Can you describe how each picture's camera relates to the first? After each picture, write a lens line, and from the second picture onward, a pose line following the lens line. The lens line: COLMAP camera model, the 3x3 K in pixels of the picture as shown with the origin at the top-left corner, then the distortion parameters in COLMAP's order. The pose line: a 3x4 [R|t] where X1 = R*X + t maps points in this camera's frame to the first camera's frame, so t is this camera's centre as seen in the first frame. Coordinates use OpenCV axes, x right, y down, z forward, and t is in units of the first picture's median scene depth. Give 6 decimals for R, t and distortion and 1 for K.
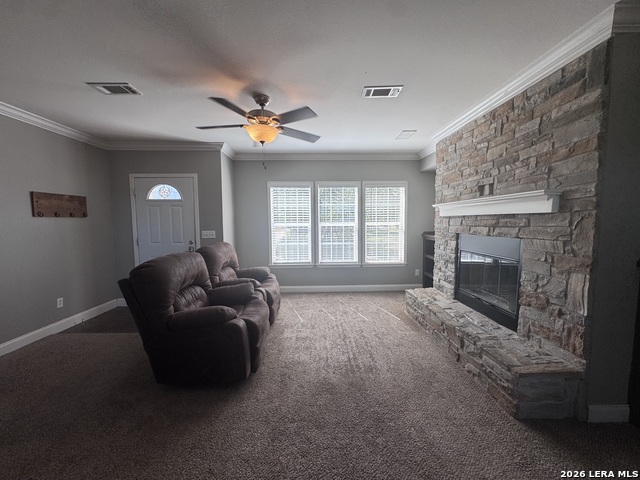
lens RADIAL K [[256.5, 0, 320.0], [0, 256.5, 240.0], [0, 0, 1]] dist [-0.004480, 0.000173]
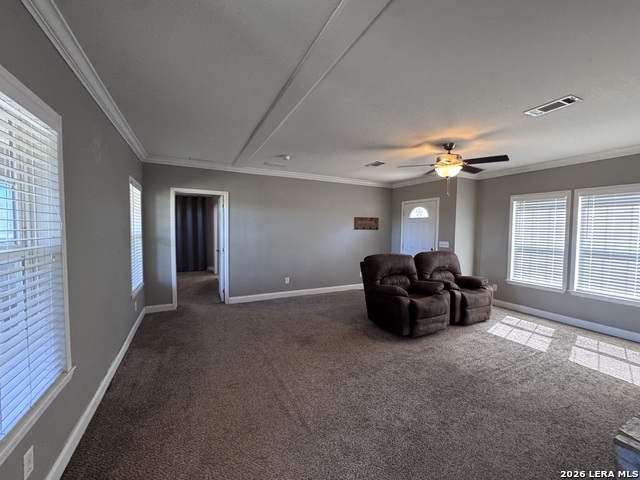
lens RADIAL K [[256.5, 0, 320.0], [0, 256.5, 240.0], [0, 0, 1]] dist [-0.004480, 0.000173]
pose [[0.429493, 0.053646, -0.901475, 0.572573], [-0.083209, 0.996338, 0.019647, -0.022900], [0.899228, 0.066573, 0.432384, -0.123476]]
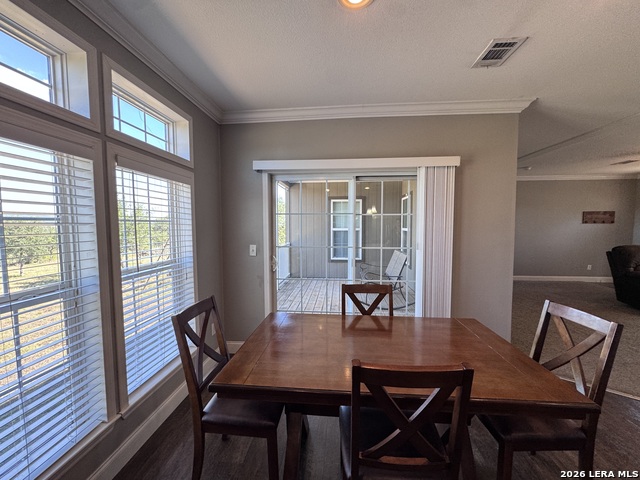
lens RADIAL K [[256.5, 0, 320.0], [0, 256.5, 240.0], [0, 0, 1]] dist [-0.004480, 0.000173]
pose [[-0.108734, 0.071950, -0.991464, 1.136985], [-0.072116, 0.994178, 0.080055, 0.030579], [0.991452, 0.080205, -0.102912, -0.865826]]
